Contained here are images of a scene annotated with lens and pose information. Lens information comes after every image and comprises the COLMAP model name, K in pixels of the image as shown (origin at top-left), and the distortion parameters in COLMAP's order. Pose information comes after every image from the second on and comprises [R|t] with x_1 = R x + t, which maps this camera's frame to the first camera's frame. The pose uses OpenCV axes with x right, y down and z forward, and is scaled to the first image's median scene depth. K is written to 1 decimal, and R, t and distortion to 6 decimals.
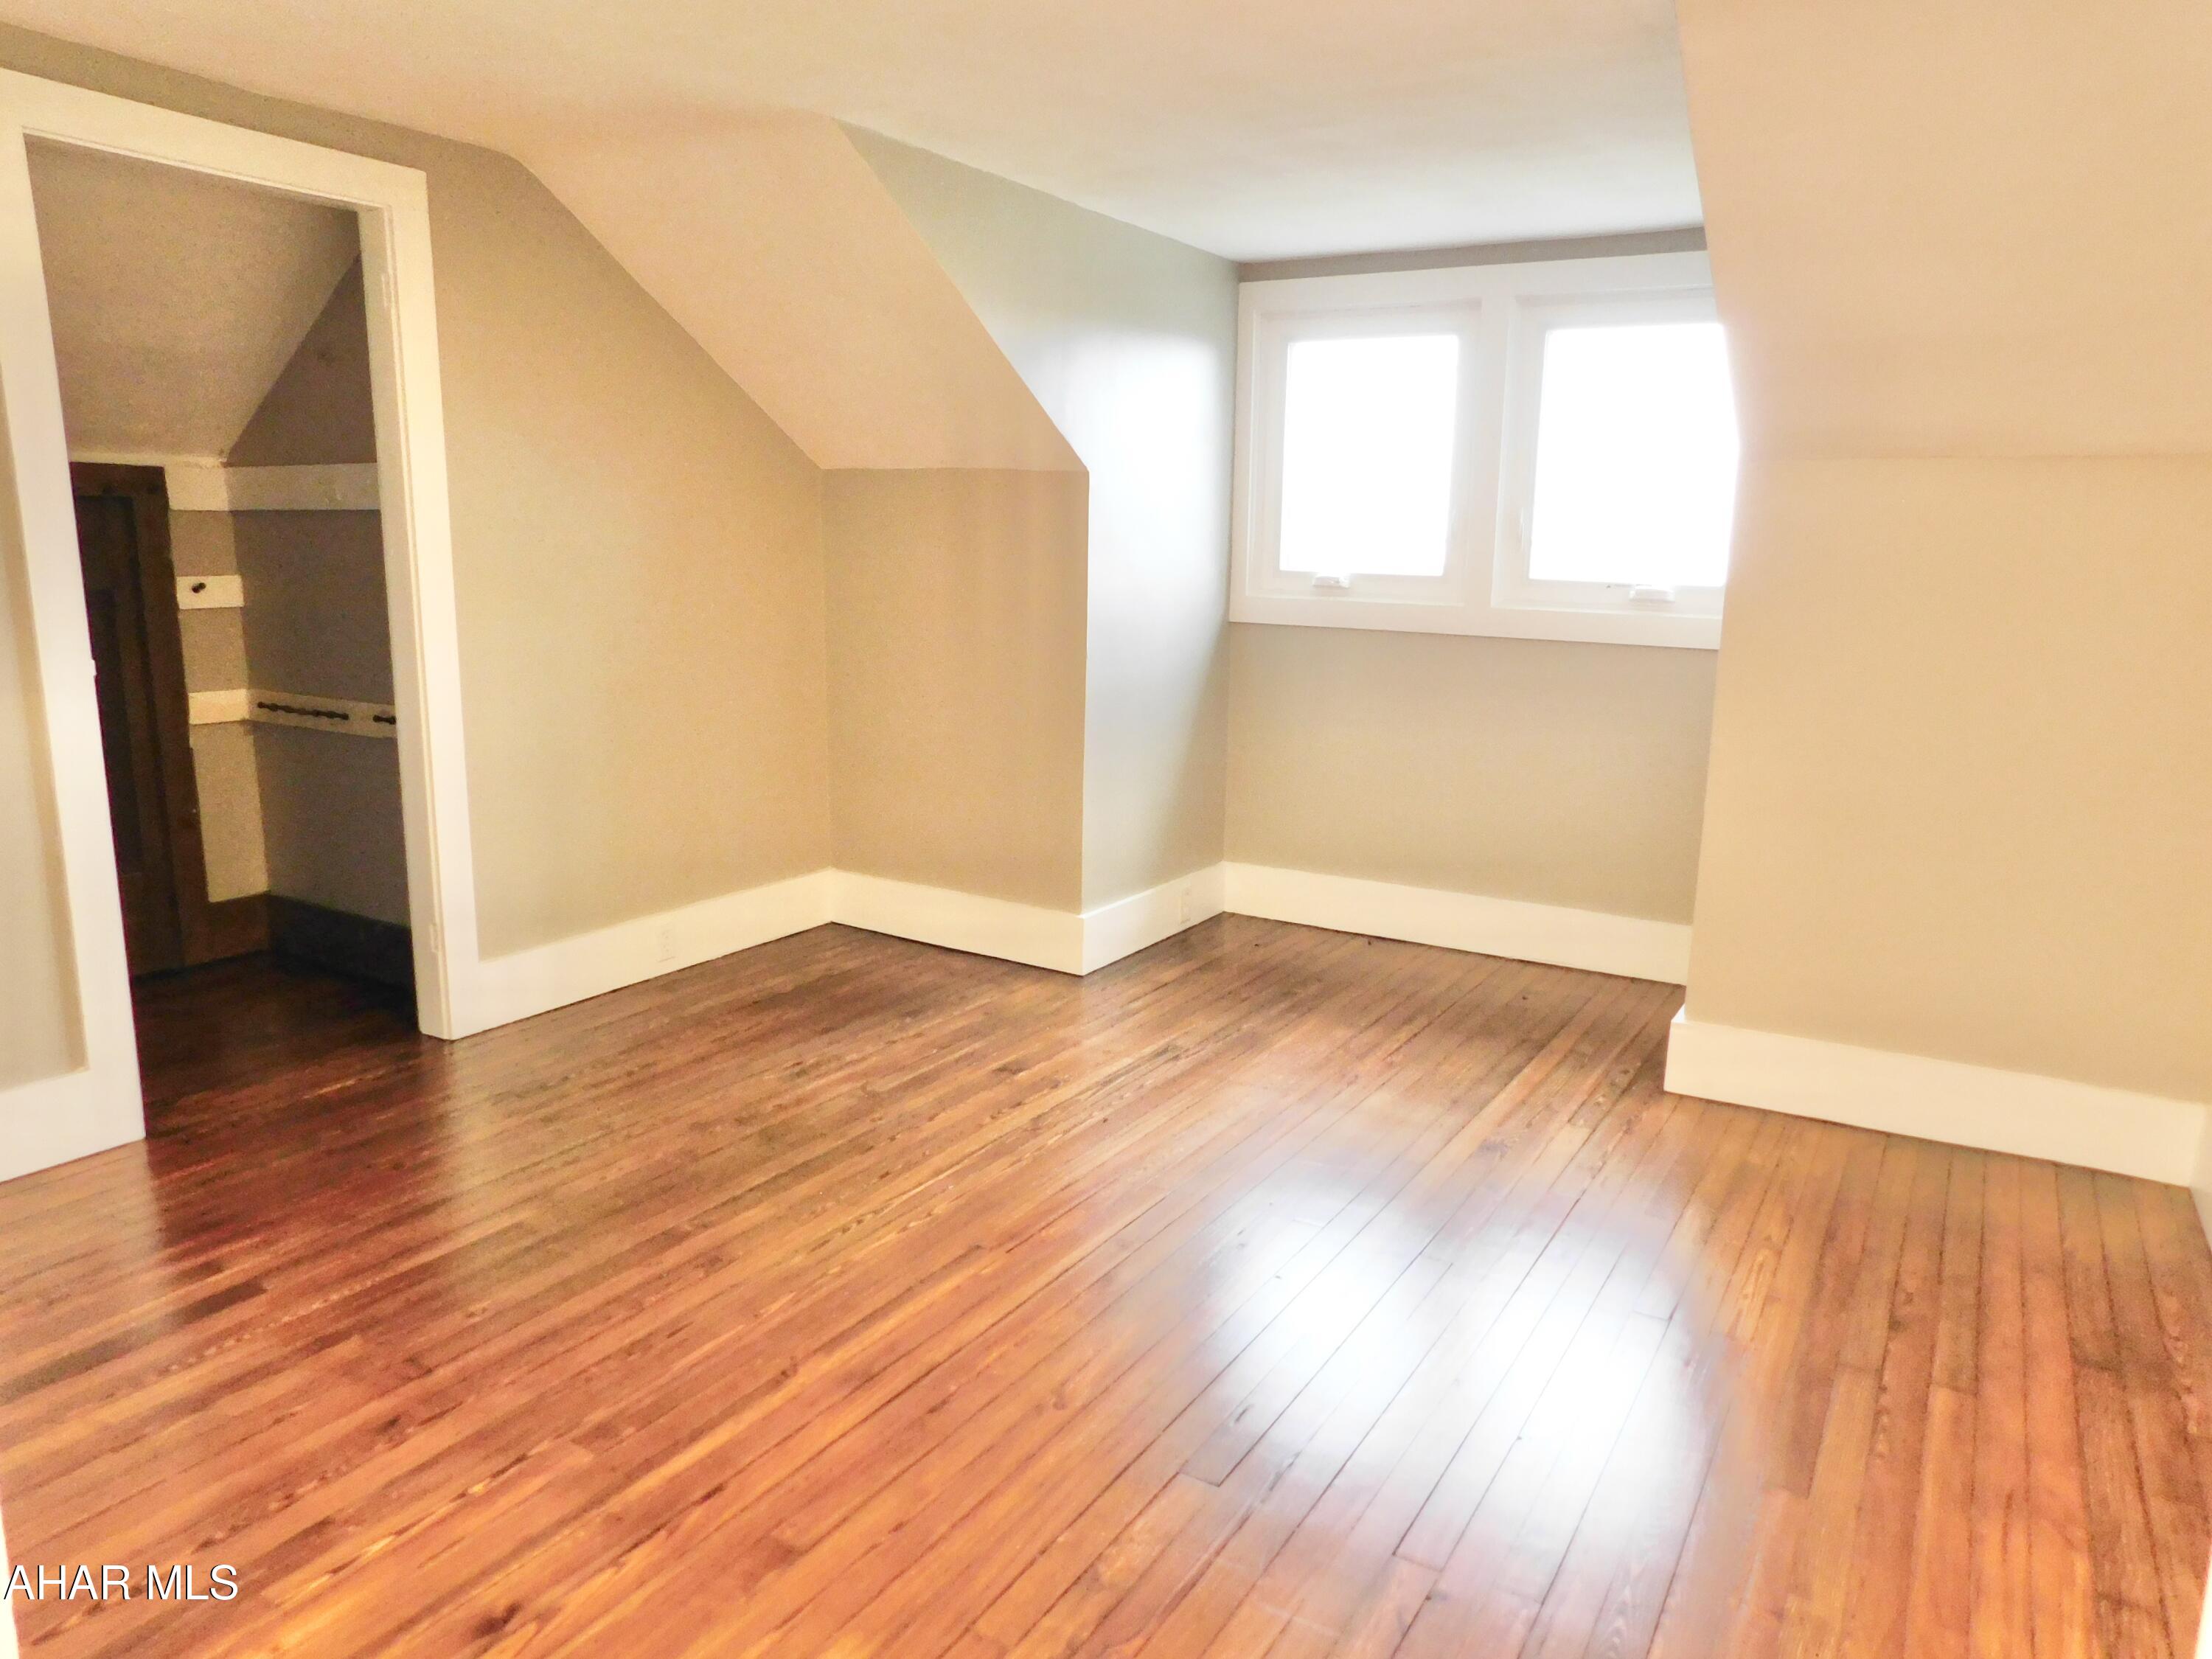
lens RADIAL K [[1474.0, 0, 1106.0], [0, 1474.0, 829.5], [0, 0, 1]] dist [-0.057198, 0.047208]
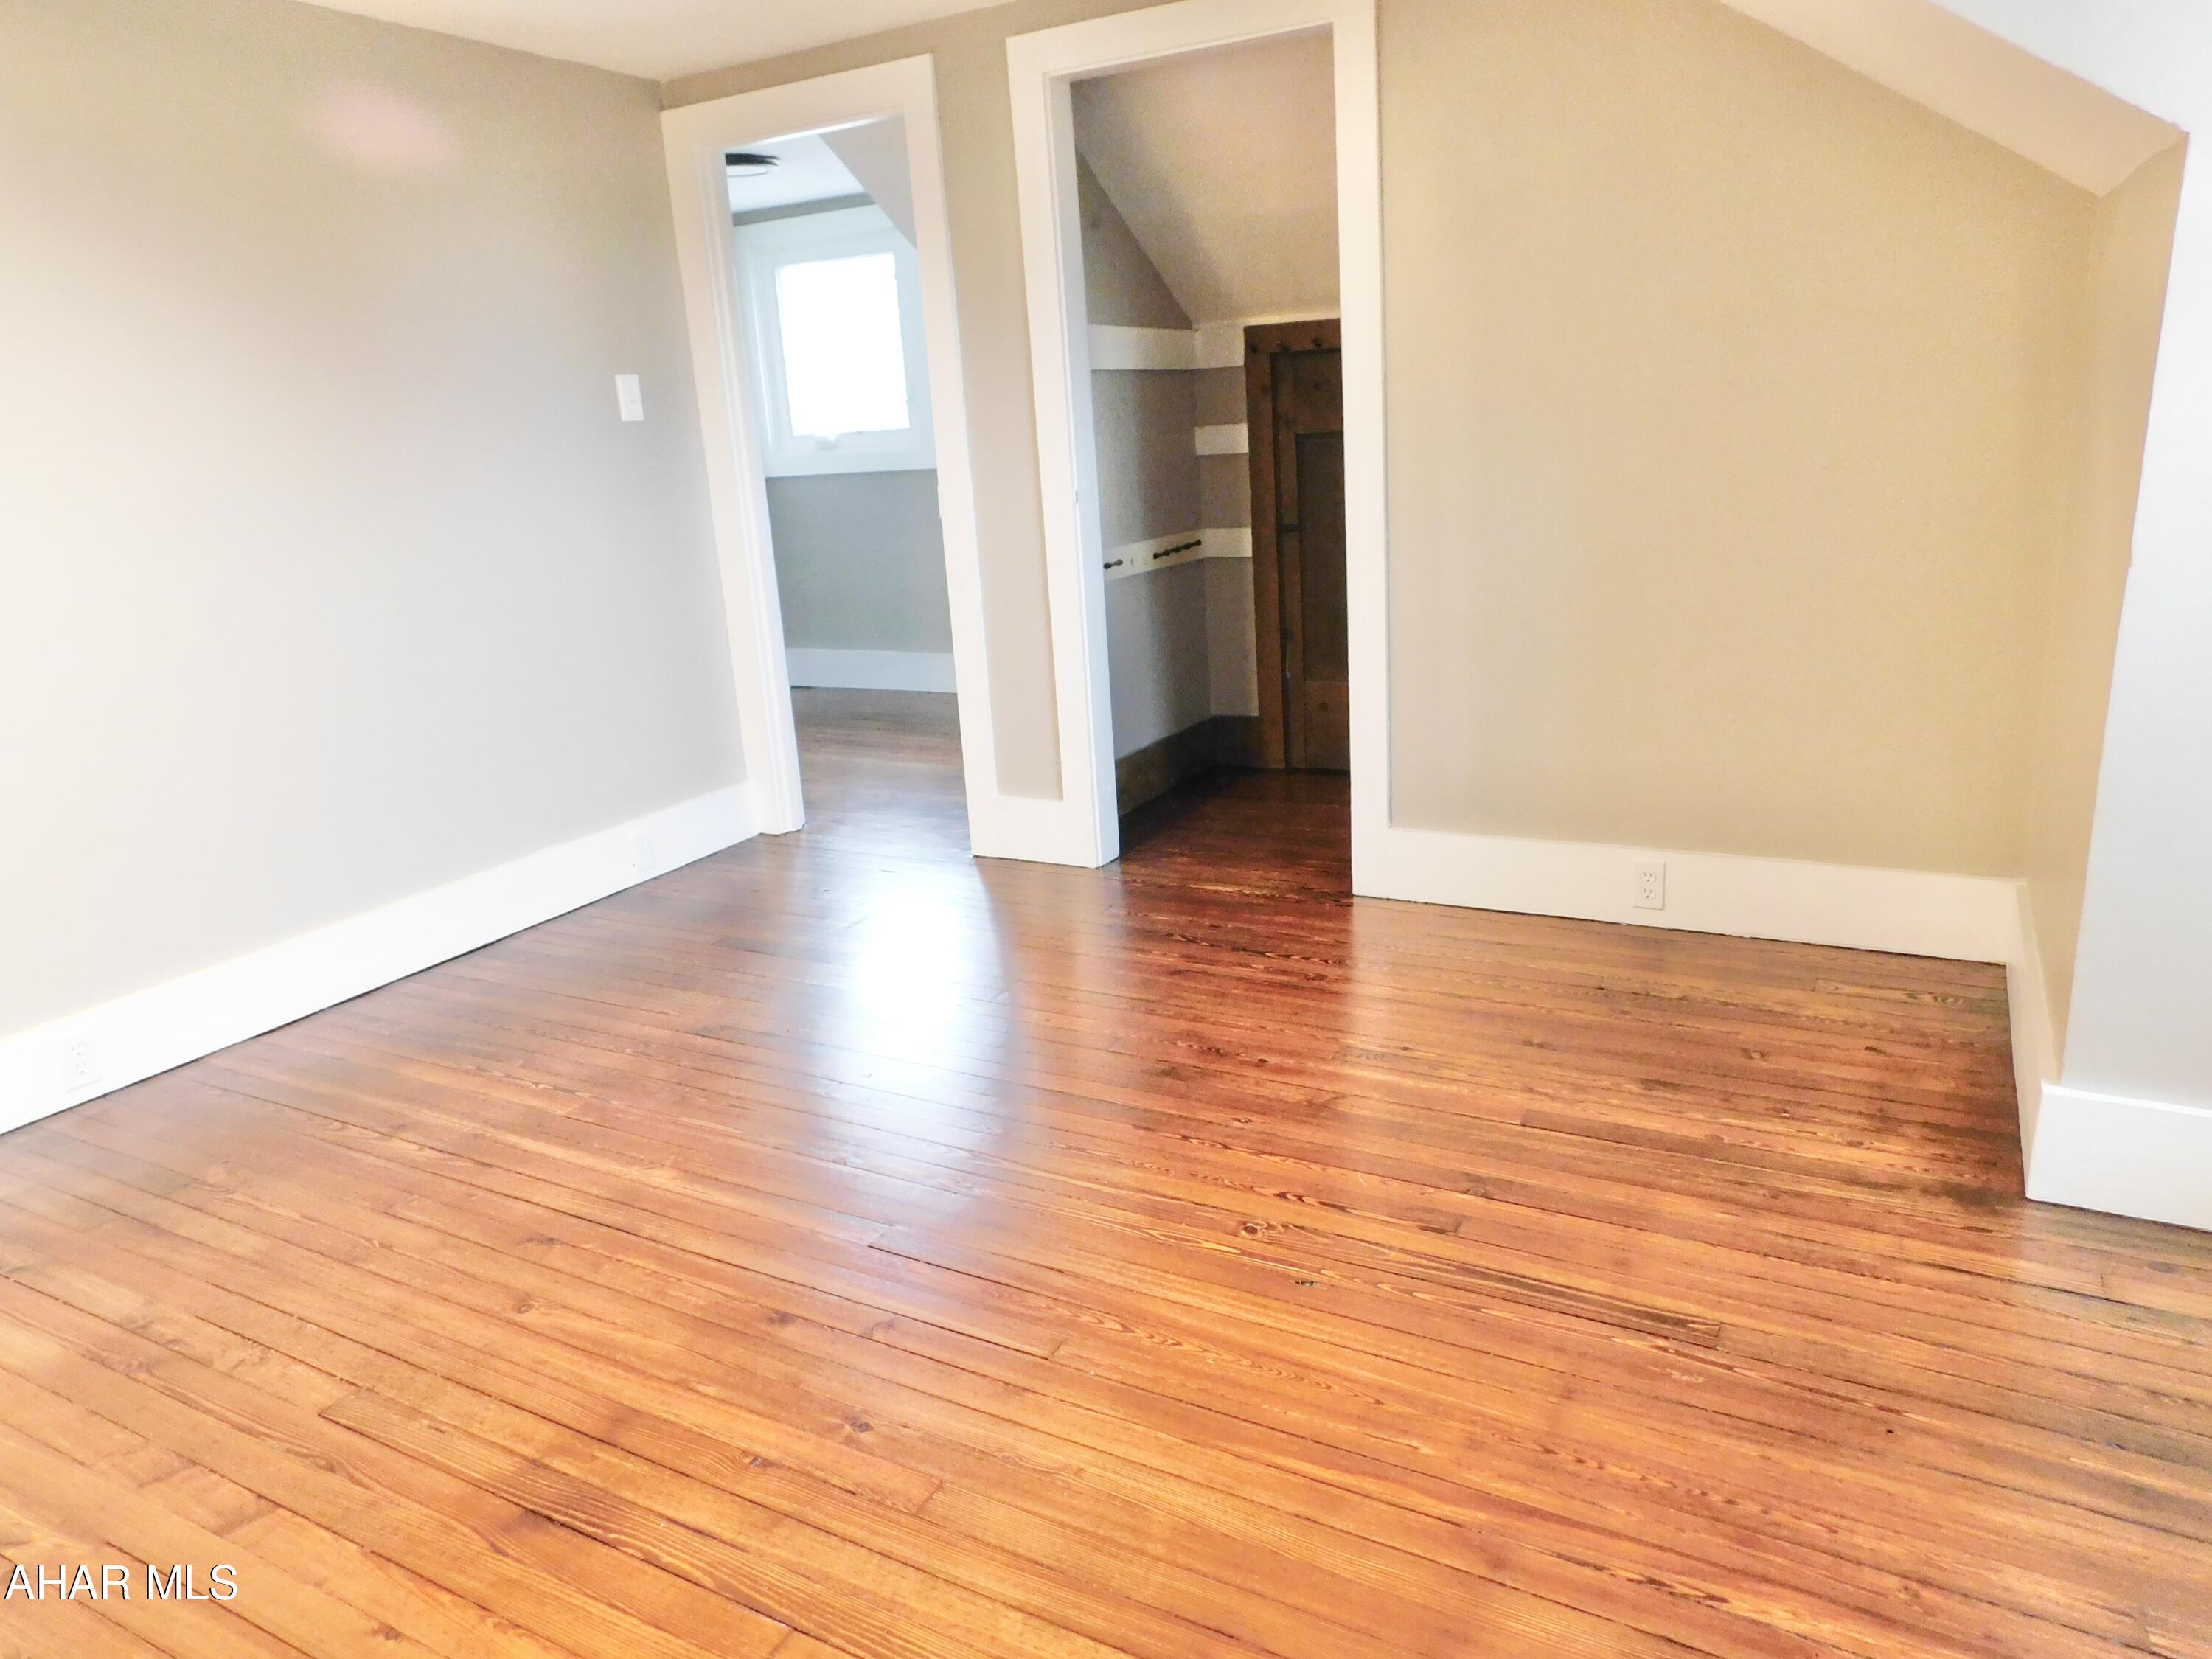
lens RADIAL K [[1452.9, 0, 1106.0], [0, 1452.9, 829.5], [0, 0, 1]] dist [-0.050443, 0.043144]
pose [[0.054838, 0.258223, -0.964528, 0.539093], [-0.137425, 0.958740, 0.248861, -0.134486], [0.988993, 0.118903, 0.088061, 0.811813]]
